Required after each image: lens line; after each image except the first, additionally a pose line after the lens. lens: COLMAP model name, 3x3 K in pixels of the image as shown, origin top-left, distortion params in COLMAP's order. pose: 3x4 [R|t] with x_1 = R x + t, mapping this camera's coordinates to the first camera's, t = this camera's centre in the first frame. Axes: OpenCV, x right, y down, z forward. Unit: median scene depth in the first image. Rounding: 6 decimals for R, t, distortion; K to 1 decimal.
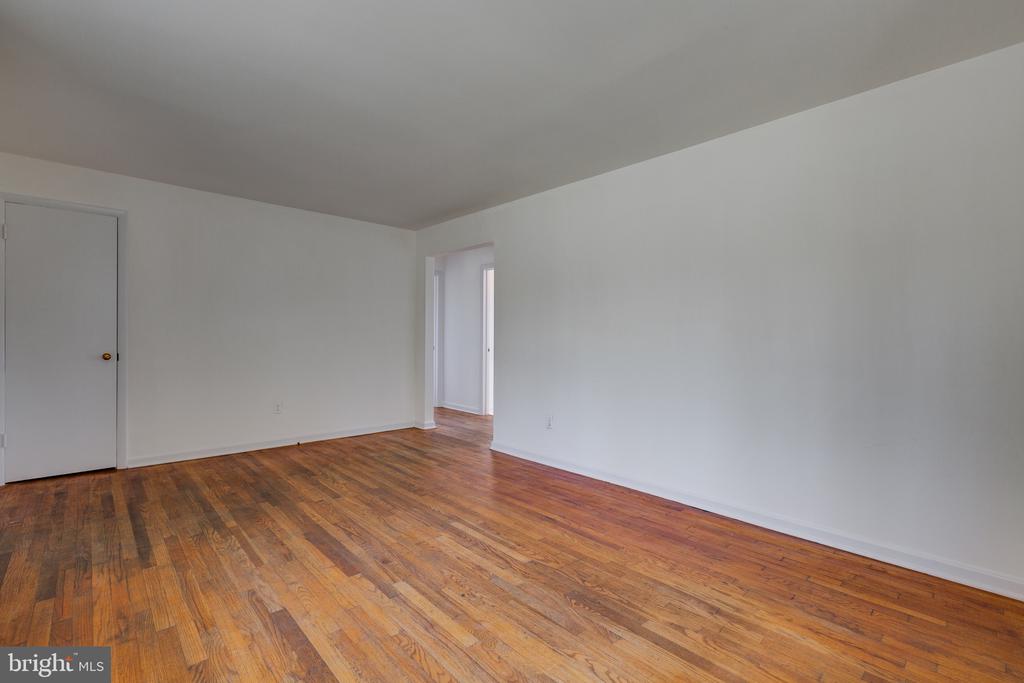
lens RADIAL K [[453.5, 0, 509.1], [0, 453.5, 334.8], [0, 0, 1]] dist [0.001254, 0.000889]
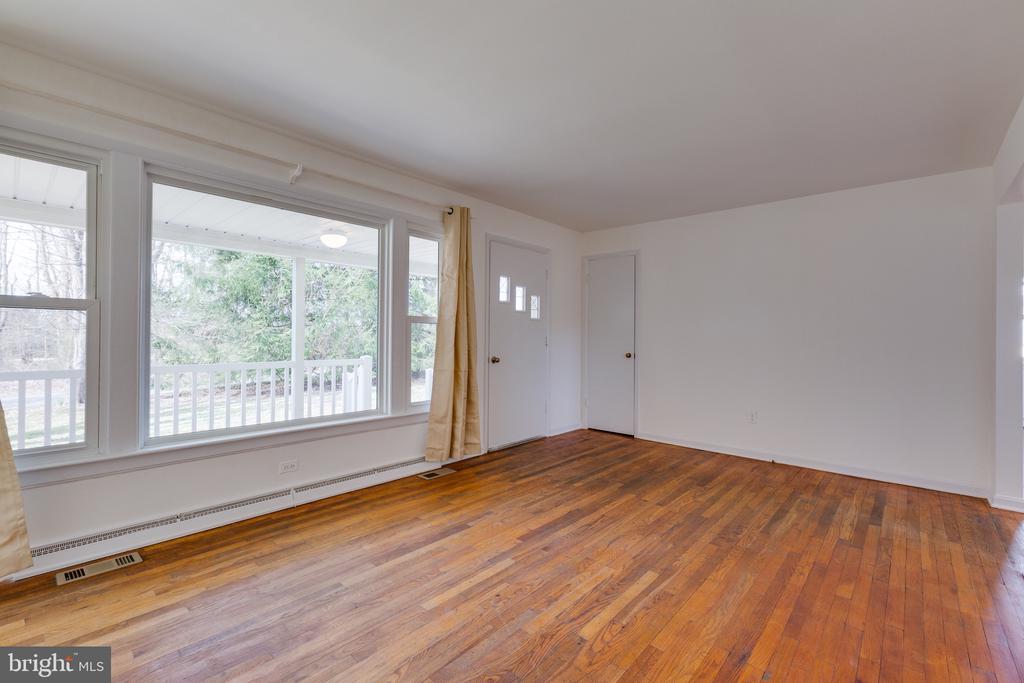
lens RADIAL K [[453.5, 0, 510.7], [0, 453.5, 338.9], [0, 0, 1]] dist [0.001254, 0.000889]
pose [[0.095681, -0.002912, -0.995408, 0.678074], [-0.008884, 0.999953, -0.003779, 0.007809], [0.995372, 0.009204, 0.095650, 0.697296]]
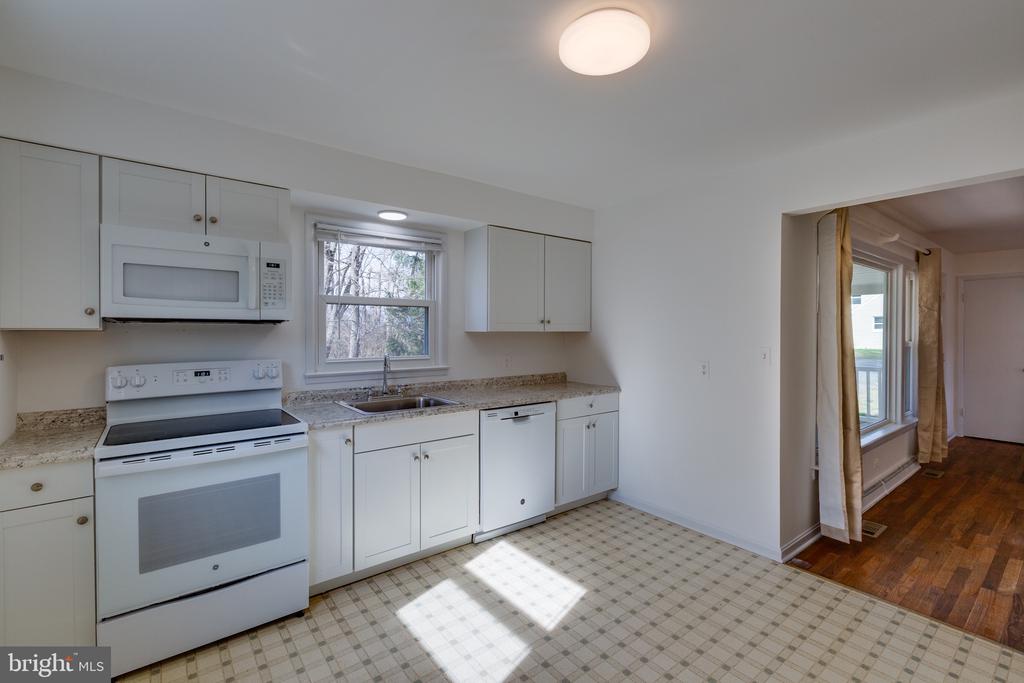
lens RADIAL K [[453.5, 0, 510.2], [0, 453.5, 341.6], [0, 0, 1]] dist [0.001254, 0.000889]
pose [[-0.086867, 0.014126, -0.996120, 1.080826], [-0.002404, 0.999894, 0.014389, -0.090898], [0.996217, 0.003644, -0.086824, -0.820433]]
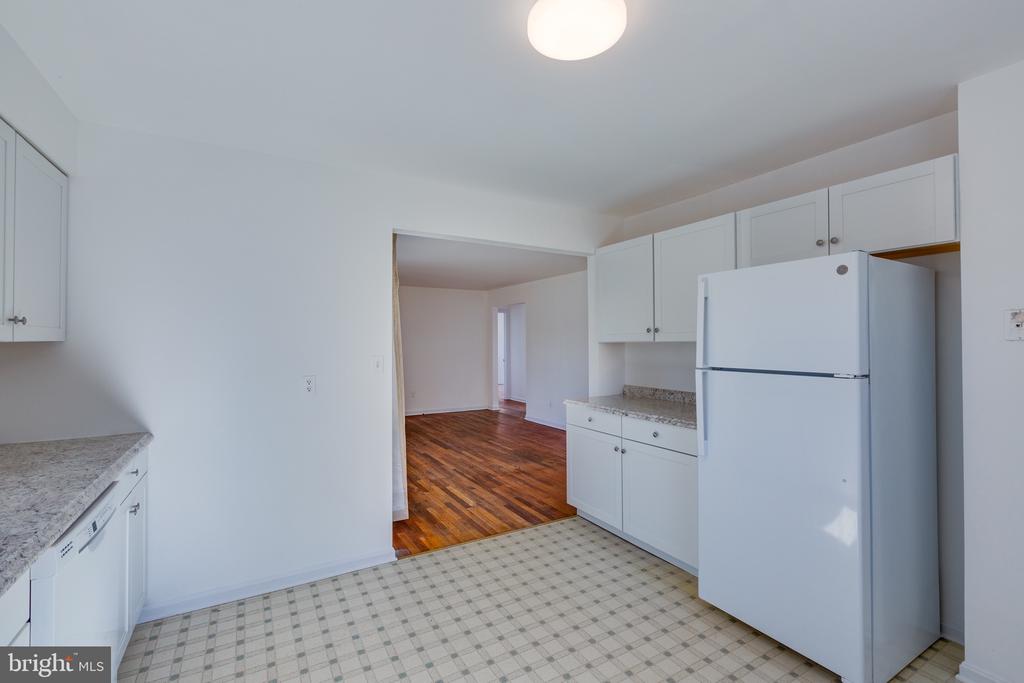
lens RADIAL K [[453.5, 0, 514.9], [0, 453.5, 333.5], [0, 0, 1]] dist [0.001254, 0.000889]
pose [[0.977462, -0.011452, -0.210802, 0.520047], [0.008168, 0.999831, -0.016443, -0.097006], [0.210954, 0.014350, 0.977391, -1.300761]]
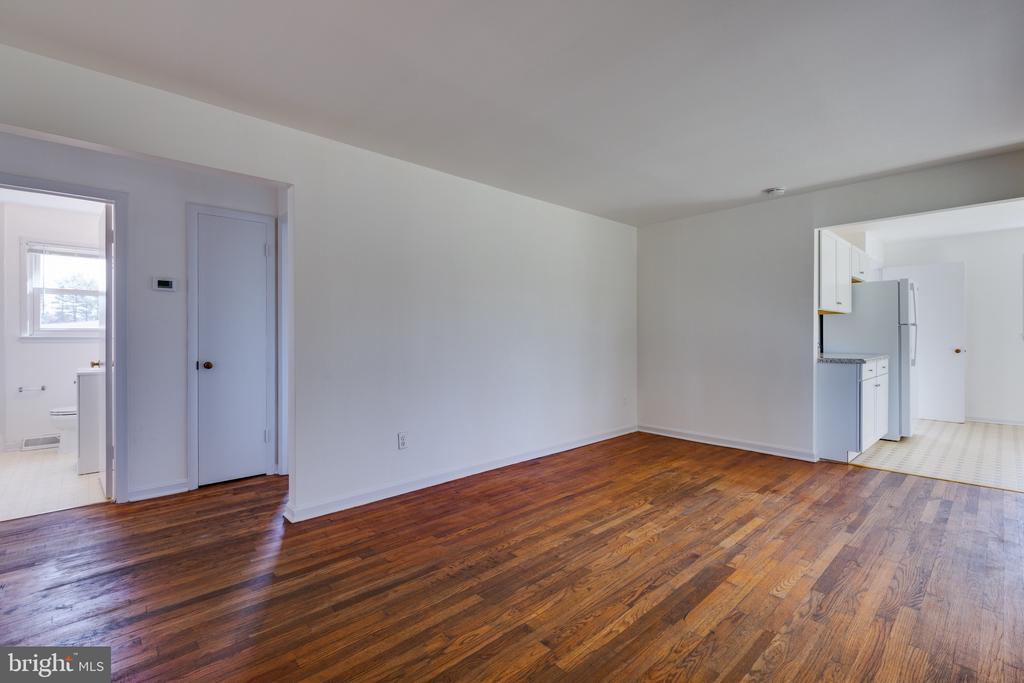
lens RADIAL K [[453.5, 0, 510.9], [0, 453.5, 338.6], [0, 0, 1]] dist [0.001254, 0.000889]
pose [[0.007009, -0.014814, 0.999866, -1.120428], [0.000647, 0.999890, 0.014810, -0.009731], [-0.999975, 0.000543, 0.007018, 1.216412]]
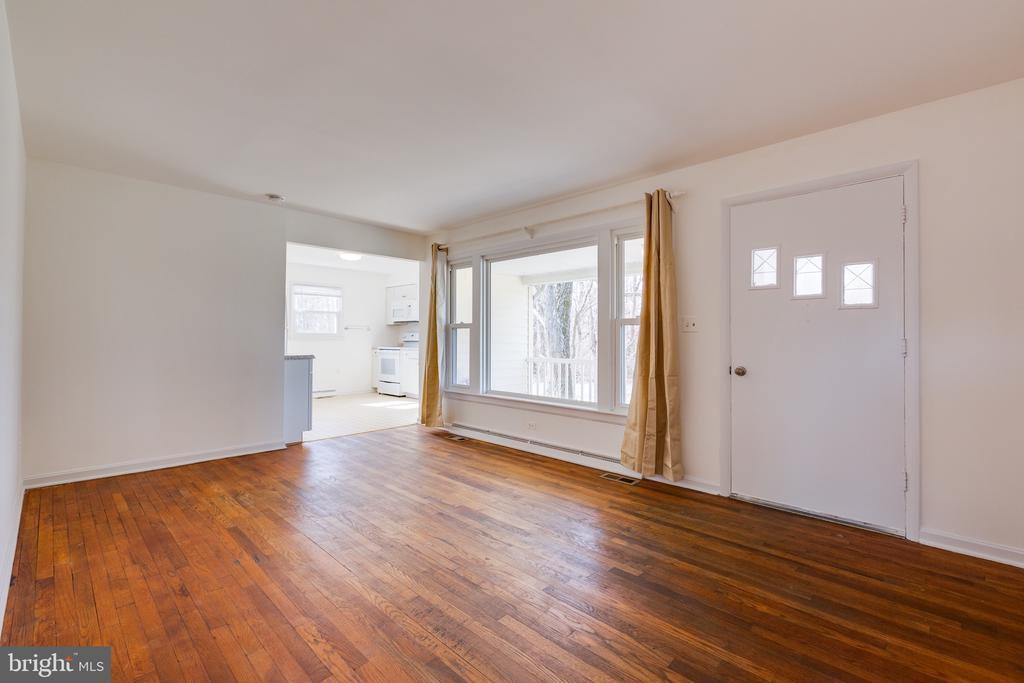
lens RADIAL K [[453.5, 0, 508.0], [0, 453.5, 337.3], [0, 0, 1]] dist [0.001254, 0.000889]
pose [[-0.999006, -0.013968, -0.042342, -0.345525], [-0.013803, 0.999896, -0.004193, 0.004197], [0.042396, -0.003605, -0.999094, 1.969412]]
